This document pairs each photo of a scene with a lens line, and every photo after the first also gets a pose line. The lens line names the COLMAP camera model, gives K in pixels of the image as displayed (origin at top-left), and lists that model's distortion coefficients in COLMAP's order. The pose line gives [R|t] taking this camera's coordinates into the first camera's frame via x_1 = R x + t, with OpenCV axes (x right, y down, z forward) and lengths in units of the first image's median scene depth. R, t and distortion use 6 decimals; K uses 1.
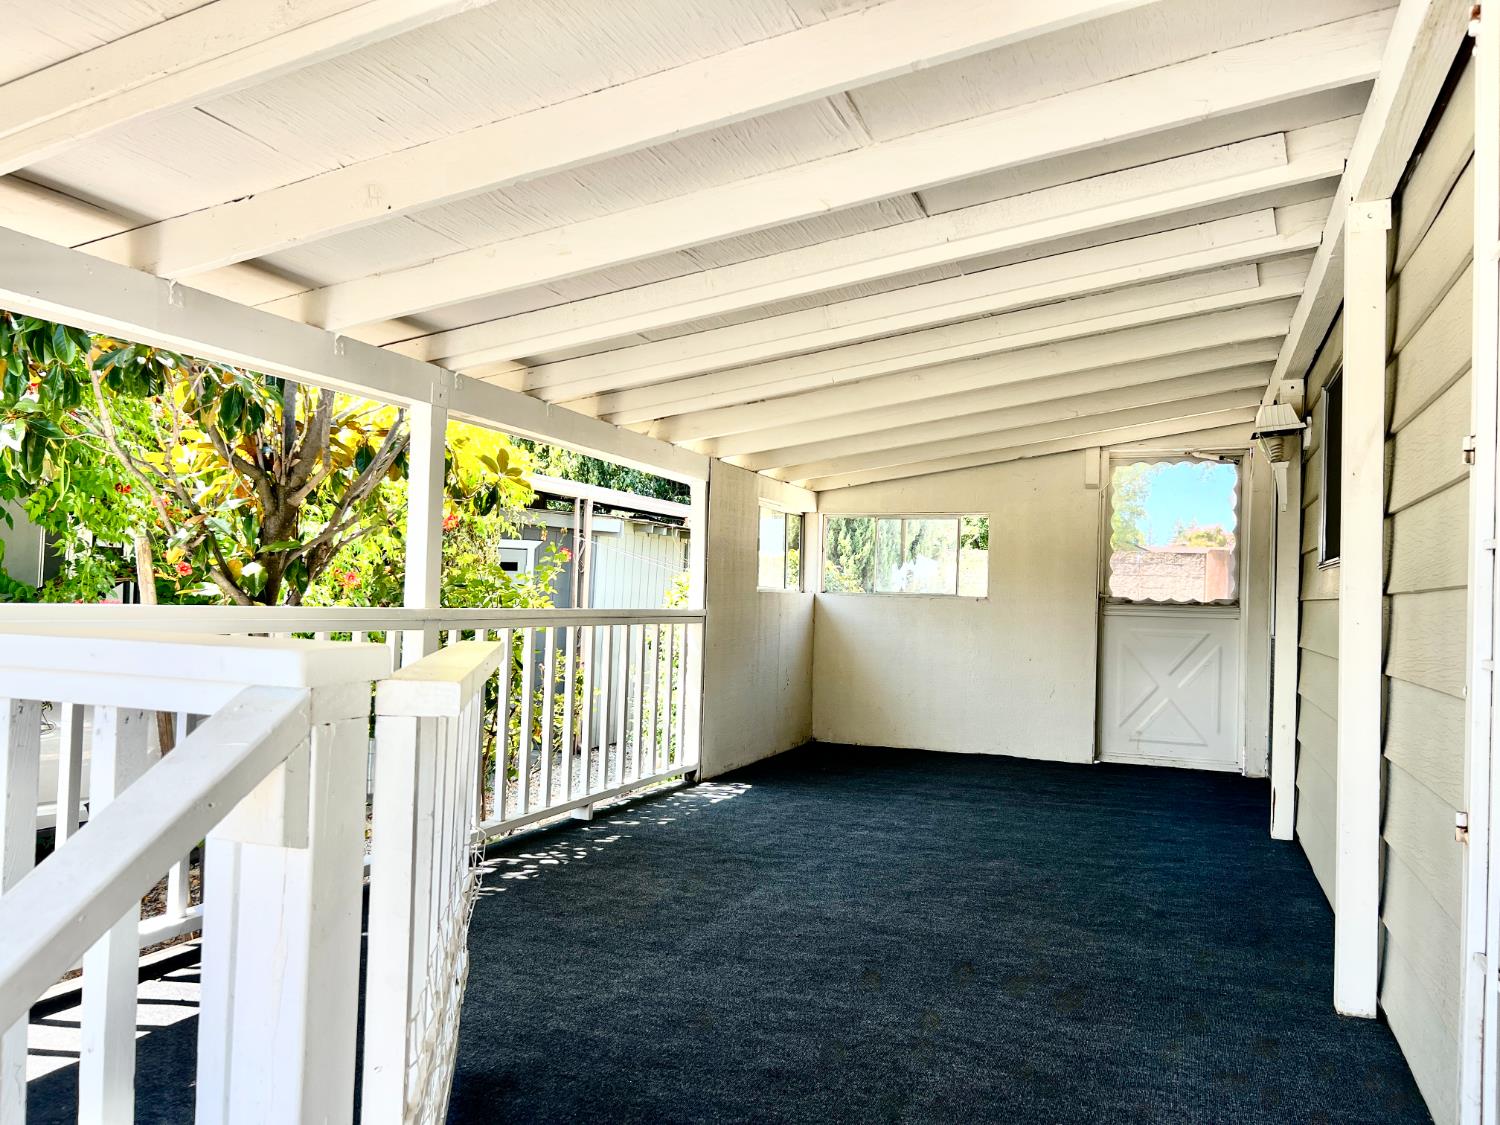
lens RADIAL K [[1125.3, 0, 748.3], [0, 1125.3, 572.6], [0, 0, 1]] dist [0.074350, -0.193444]
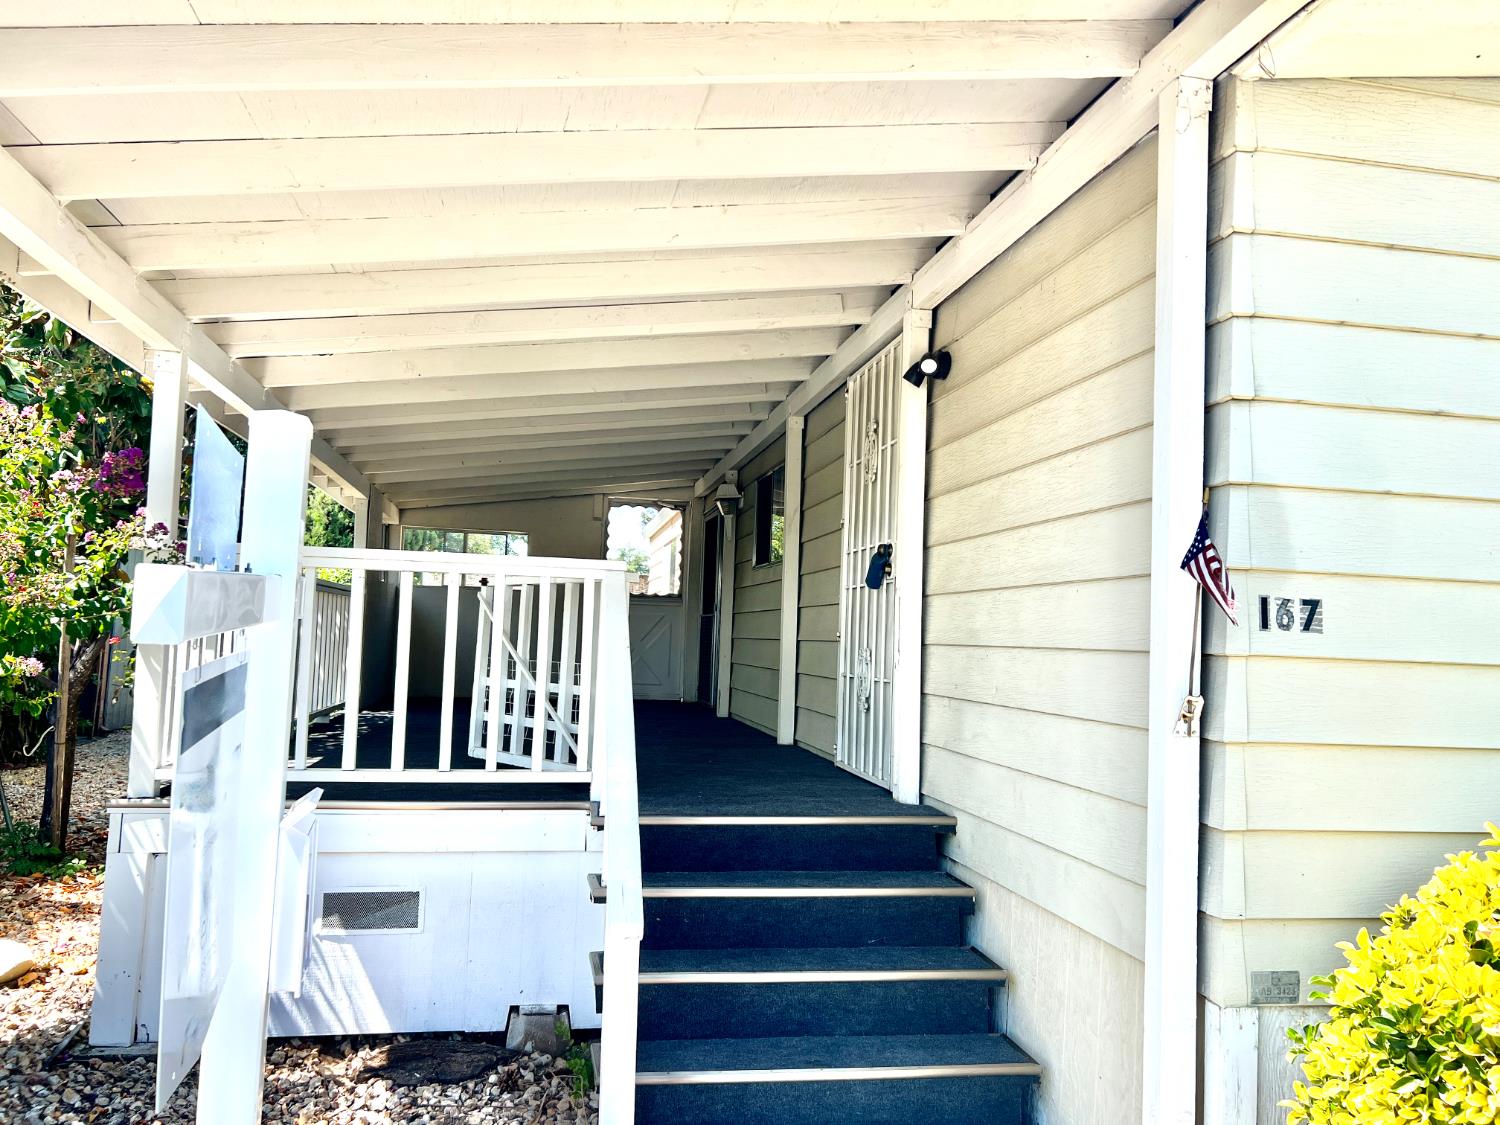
lens RADIAL K [[1125.3, 0, 748.3], [0, 1125.3, 572.6], [0, 0, 1]] dist [0.074350, -0.193444]
pose [[0.851536, 0.038017, 0.522915, -0.357853], [-0.027774, 0.999238, -0.027418, 0.036891], [-0.523559, 0.008824, 0.851944, -0.459131]]
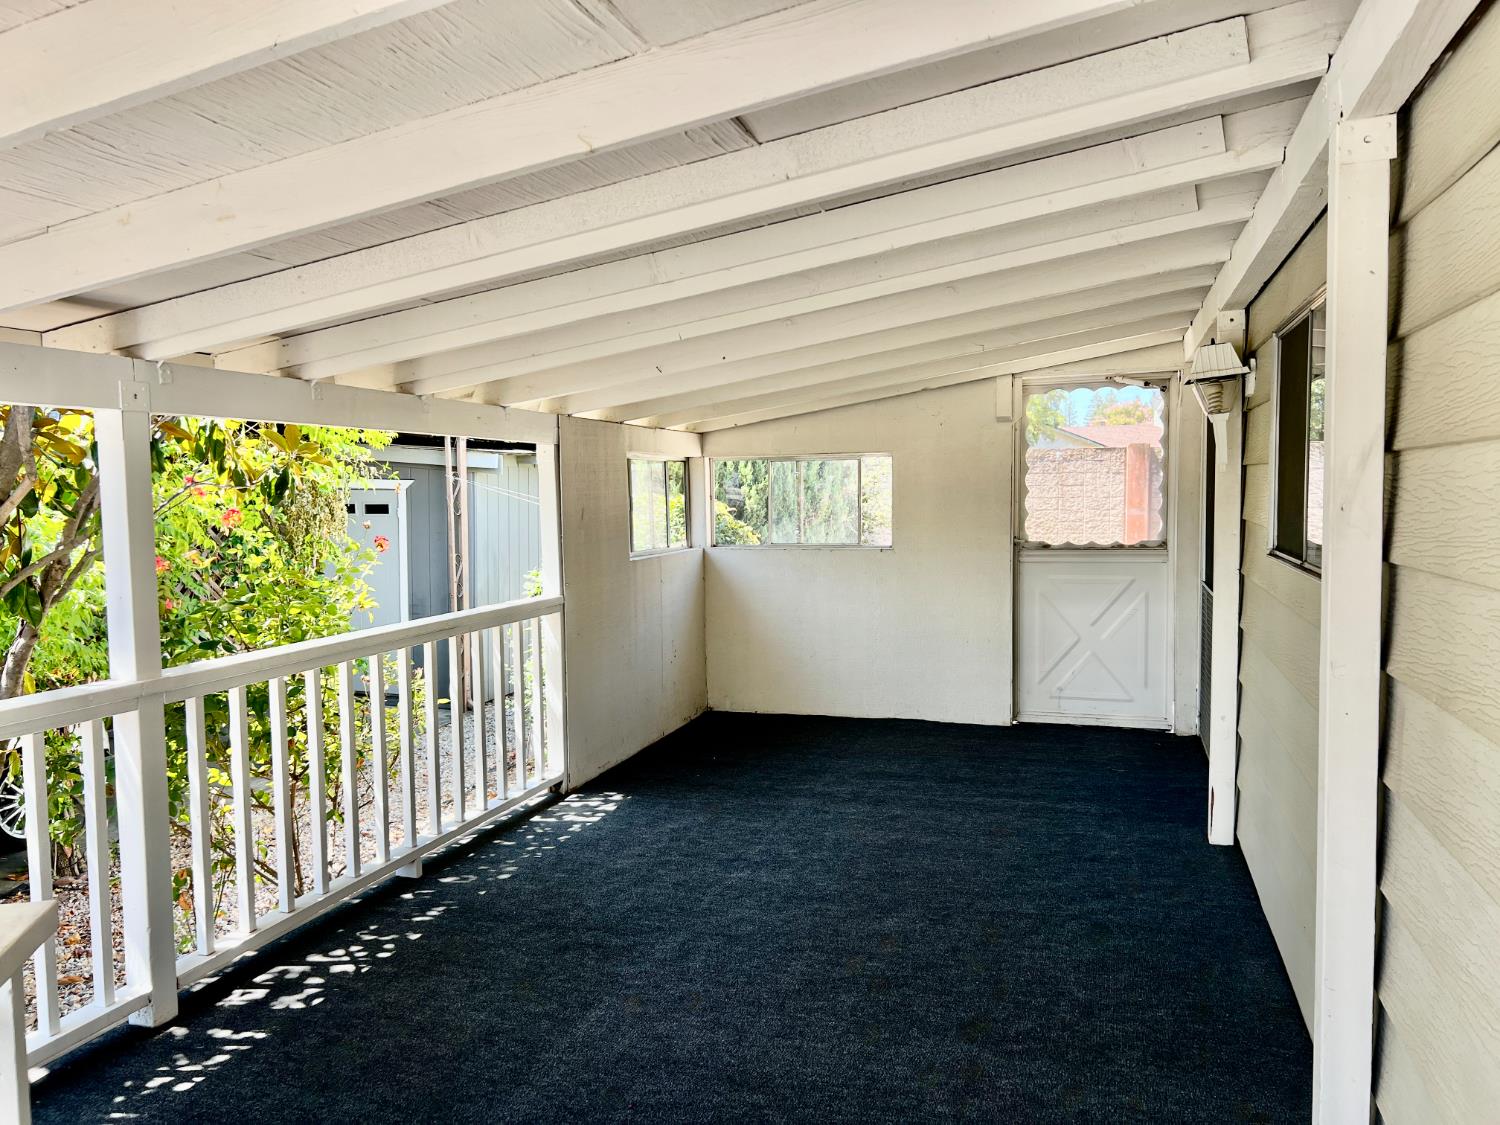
lens RADIAL K [[1120.8, 0, 757.6], [0, 1120.8, 566.7], [0, 0, 1]] dist [0.093024, -0.190661]
pose [[0.996526, -0.049318, 0.067106, 0.049984], [0.042768, 0.994484, 0.095768, -0.060427], [-0.071459, -0.092566, 0.993139, 0.134803]]
